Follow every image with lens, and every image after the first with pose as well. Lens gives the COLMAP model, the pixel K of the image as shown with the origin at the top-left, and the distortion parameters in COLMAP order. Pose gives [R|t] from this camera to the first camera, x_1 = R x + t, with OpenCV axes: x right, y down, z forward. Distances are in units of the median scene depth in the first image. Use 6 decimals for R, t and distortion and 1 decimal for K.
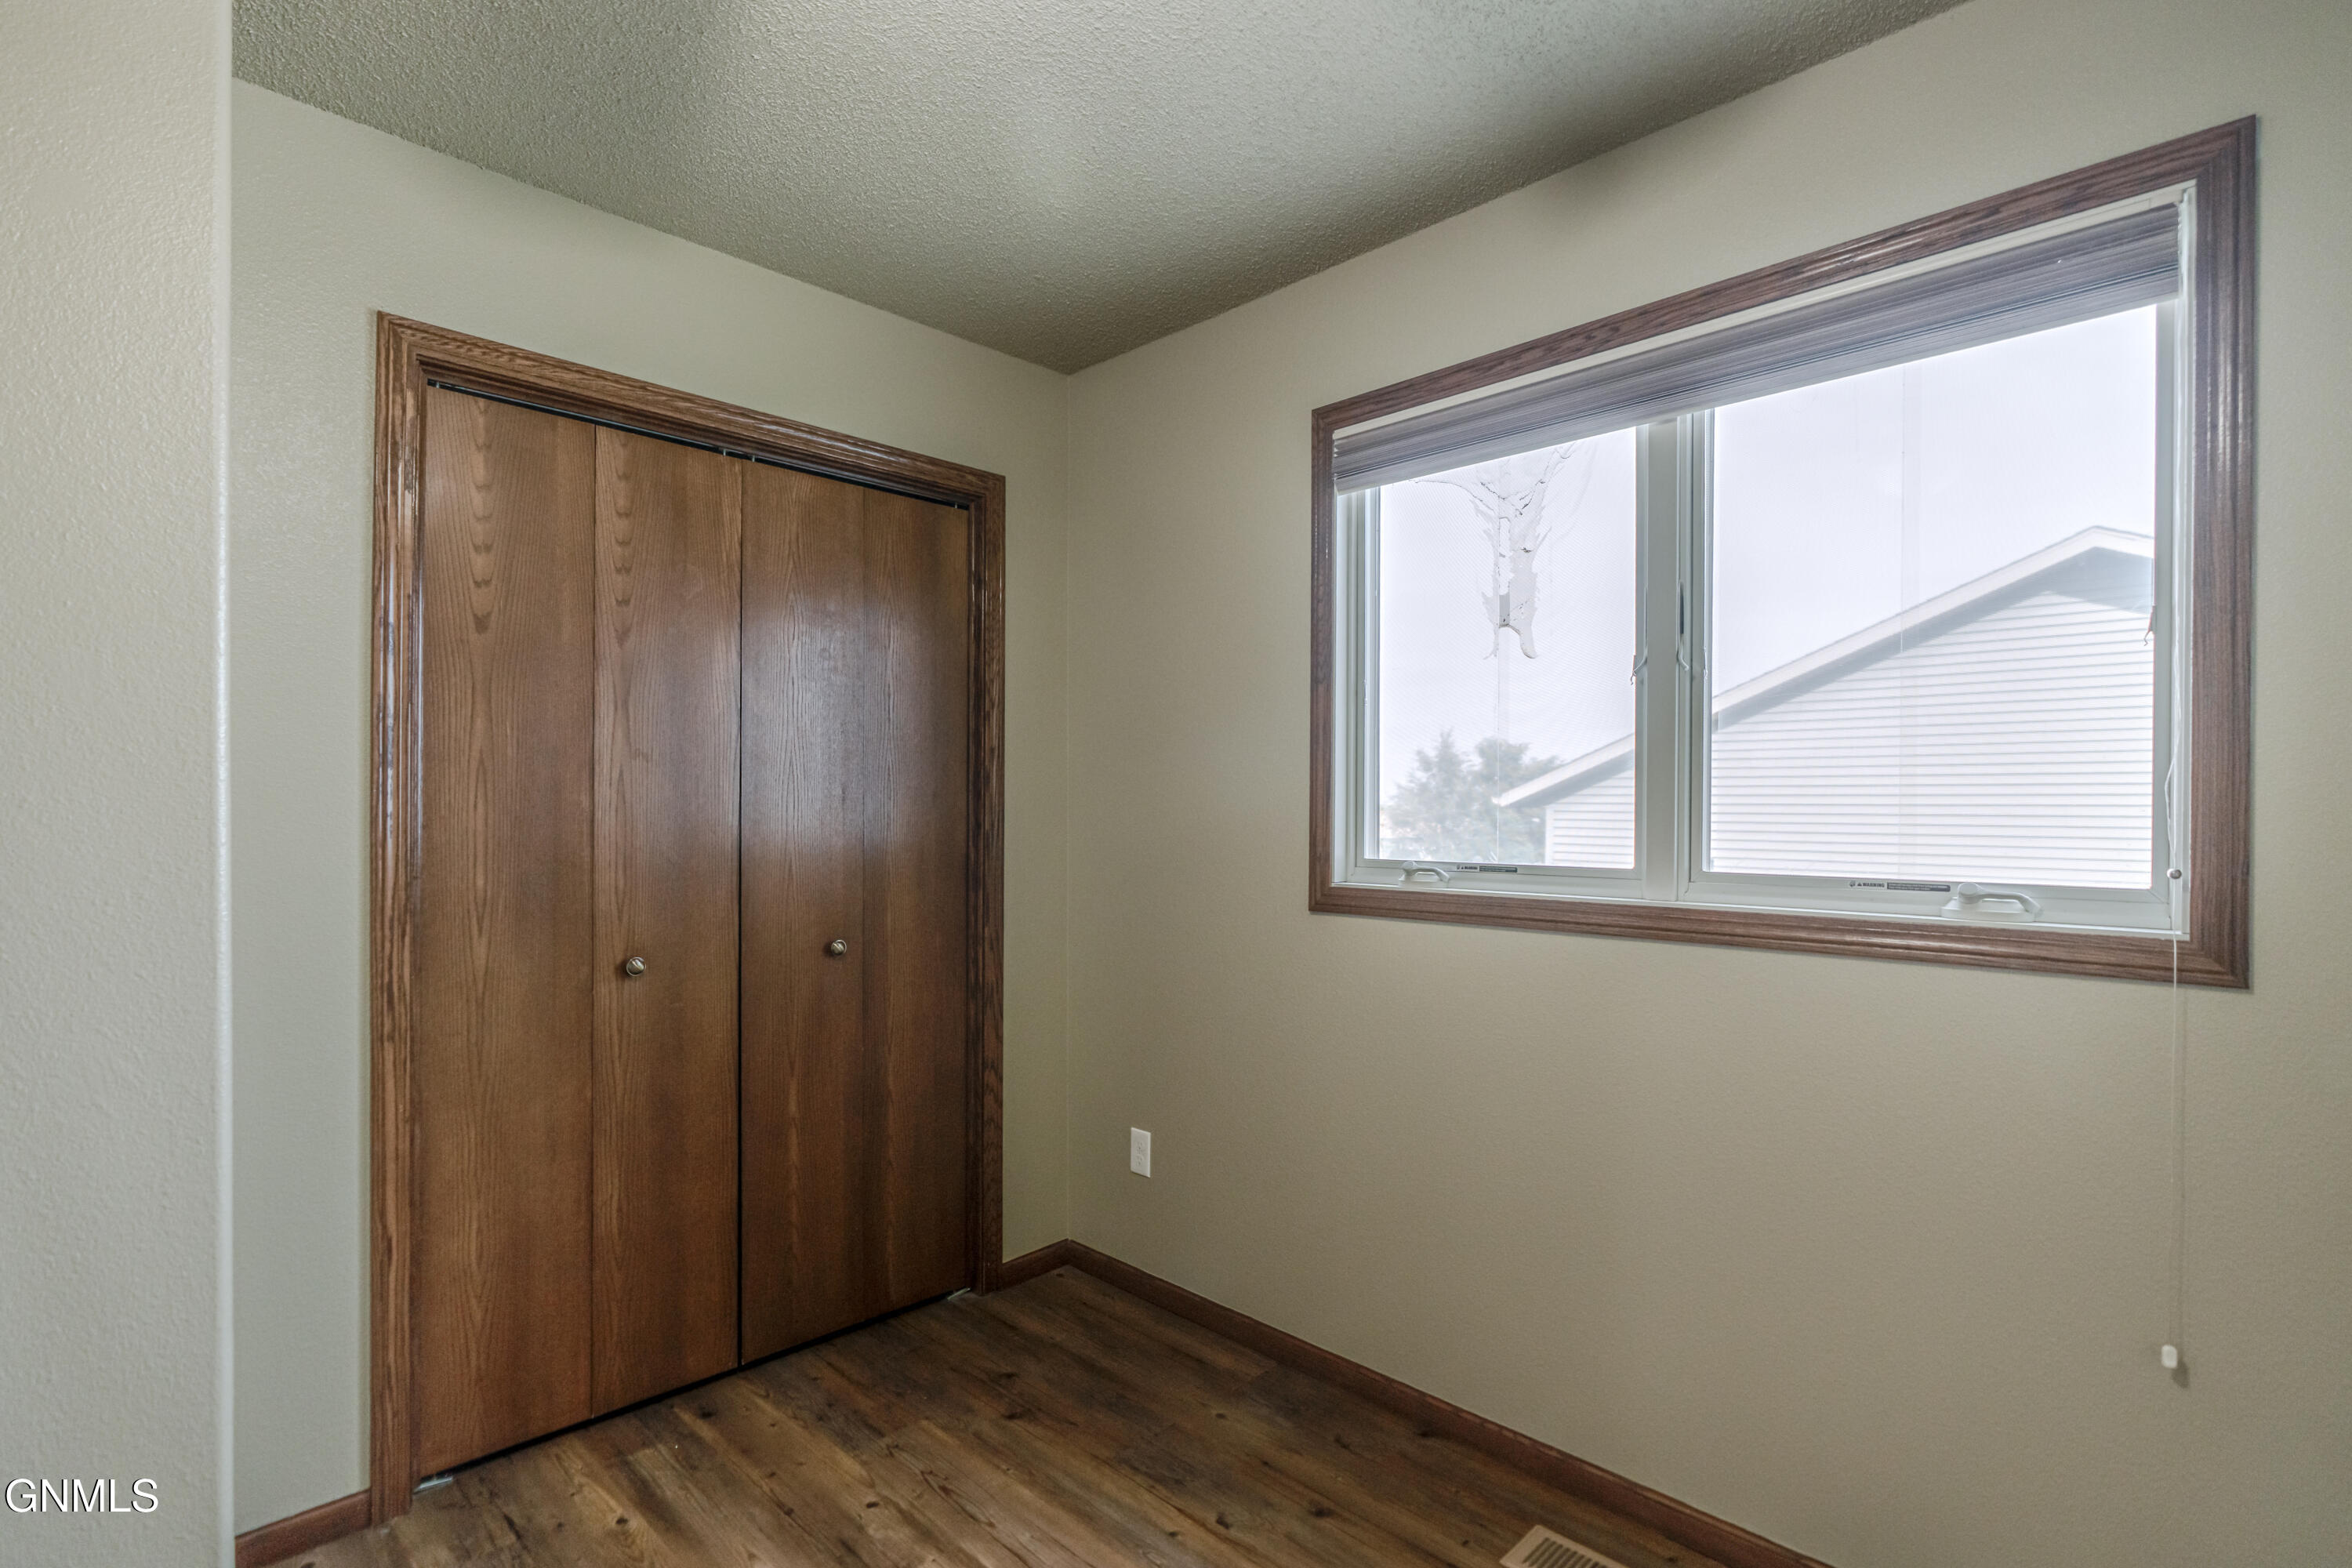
lens RADIAL K [[1098.8, 0, 1137.2], [0, 1098.8, 796.3], [0, 0, 1]] dist [-0.014494, 0.004341]
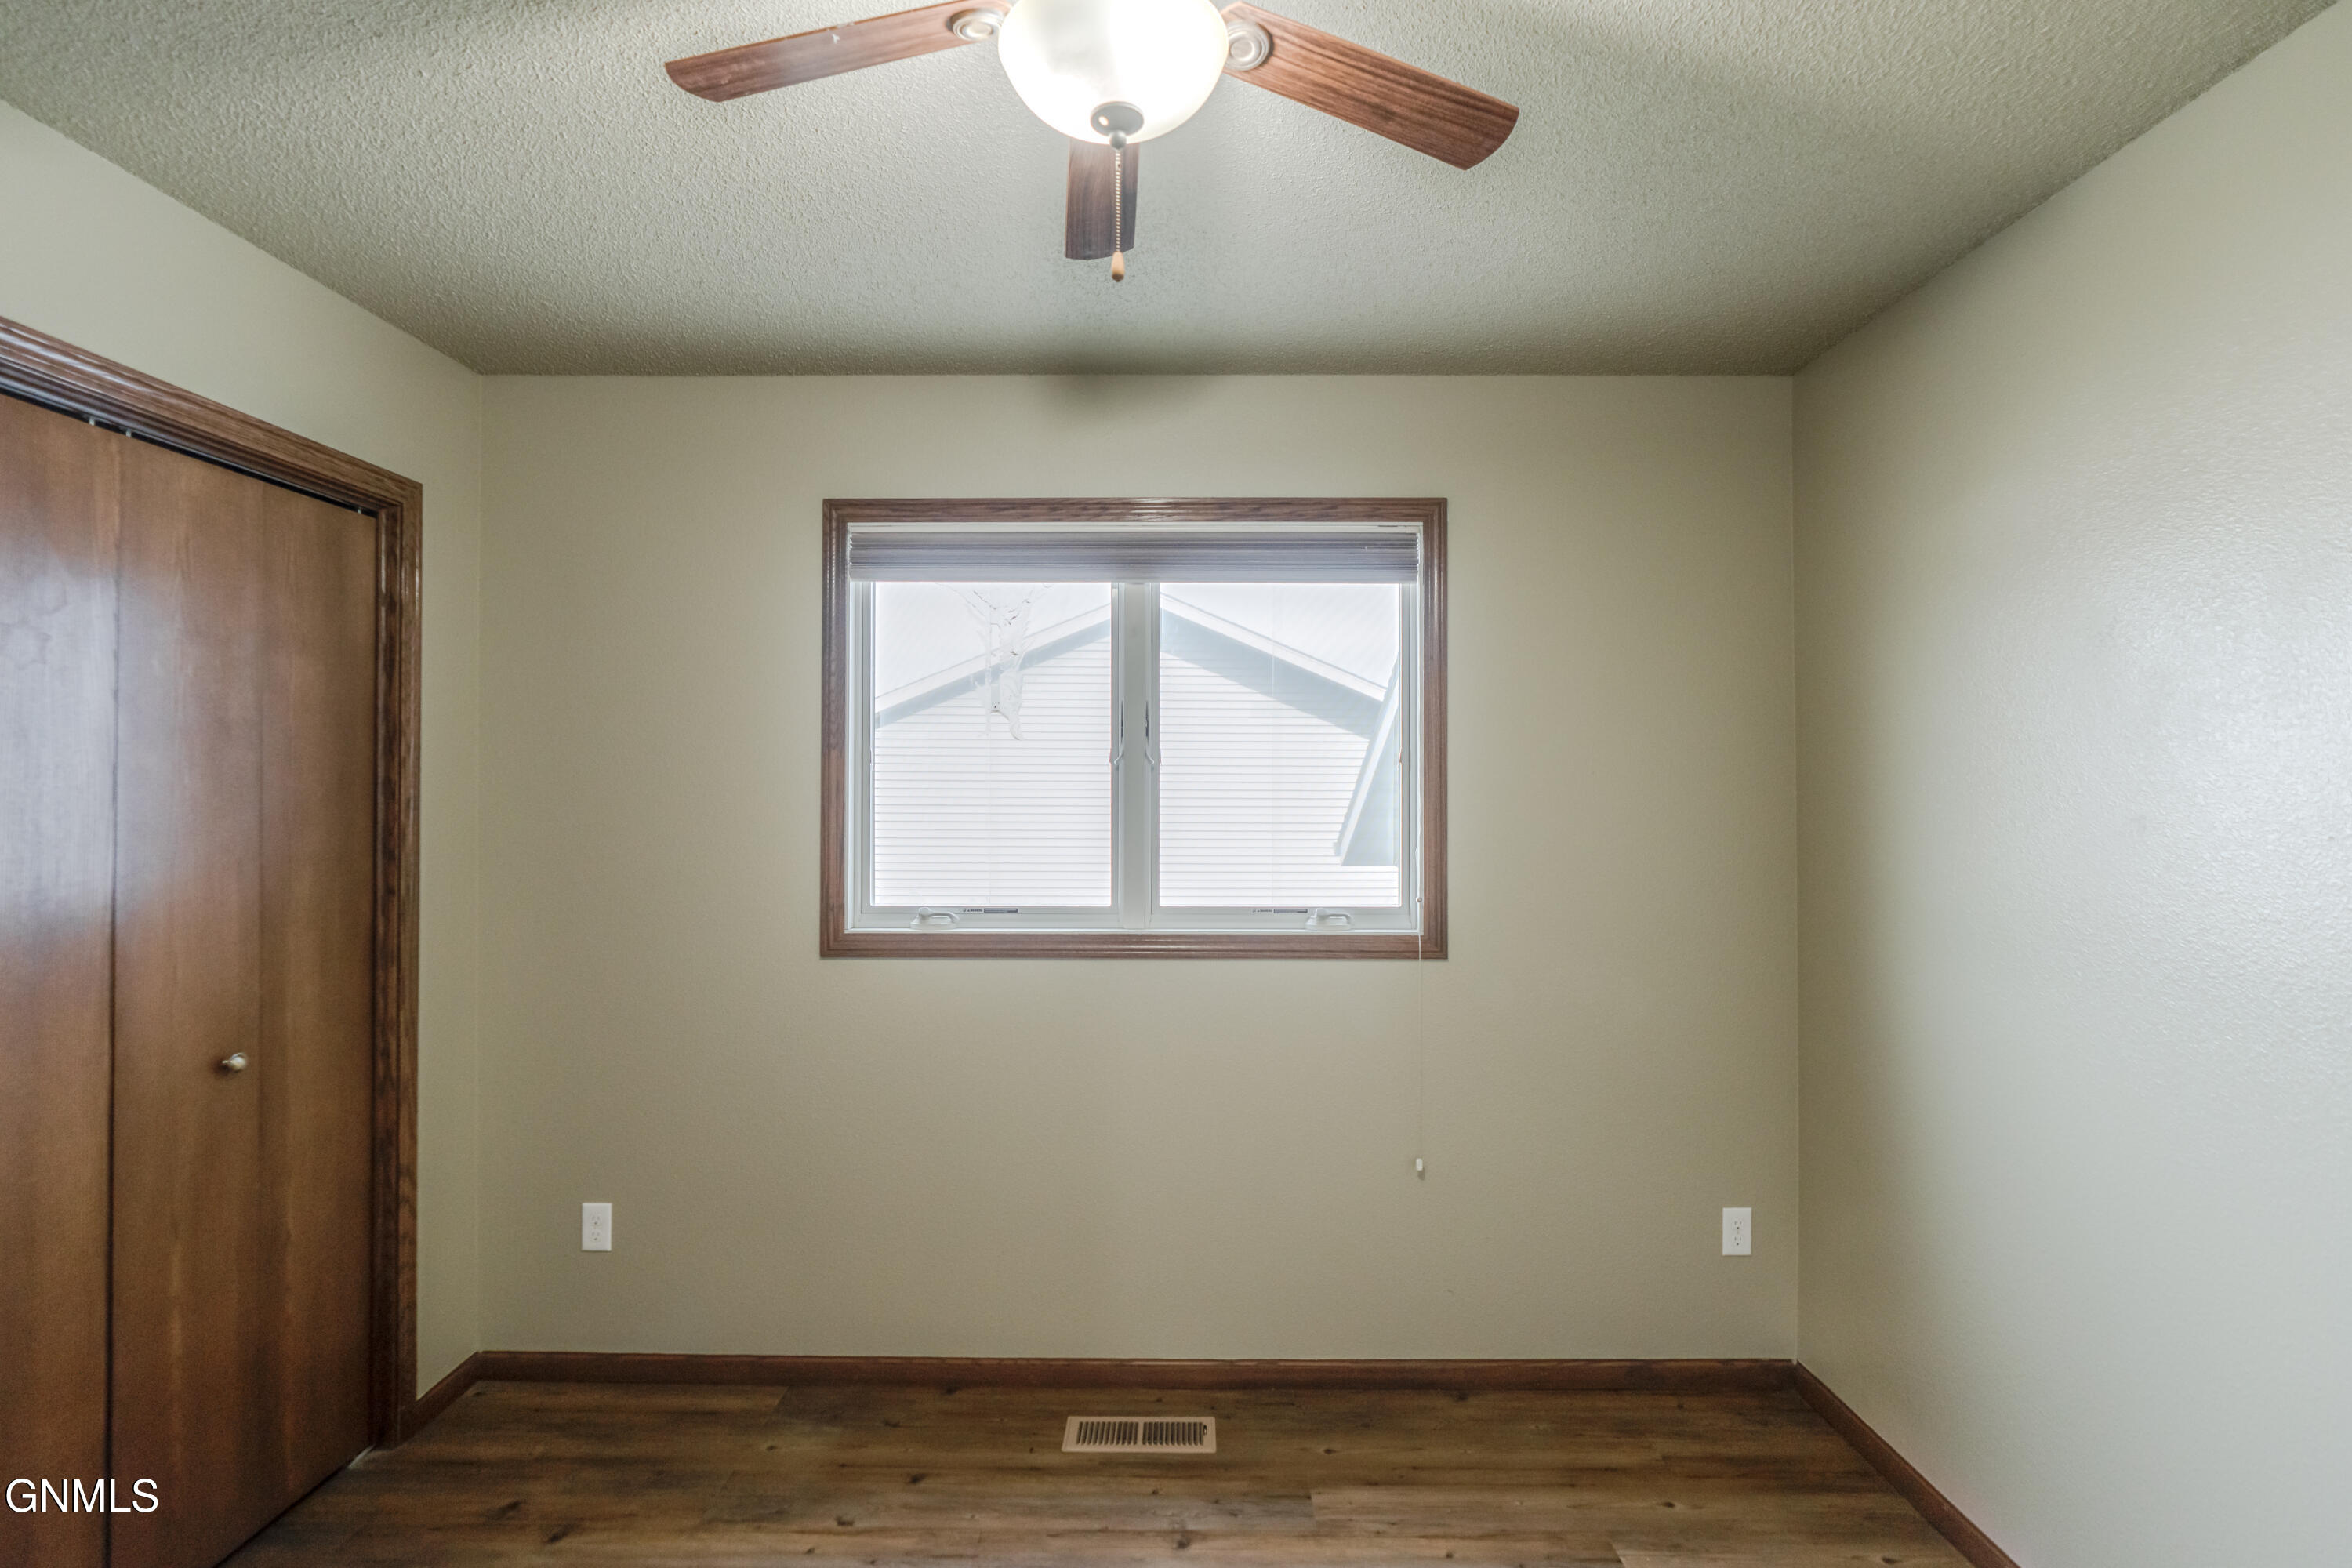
lens RADIAL K [[1098.8, 0, 1181.8], [0, 1098.8, 771.0], [0, 0, 1]] dist [-0.014494, 0.004341]
pose [[0.728133, 0.011696, 0.685336, -0.339491], [-0.000048, 0.999855, -0.017012, -0.063543], [-0.685435, 0.012354, 0.728029, -0.042520]]
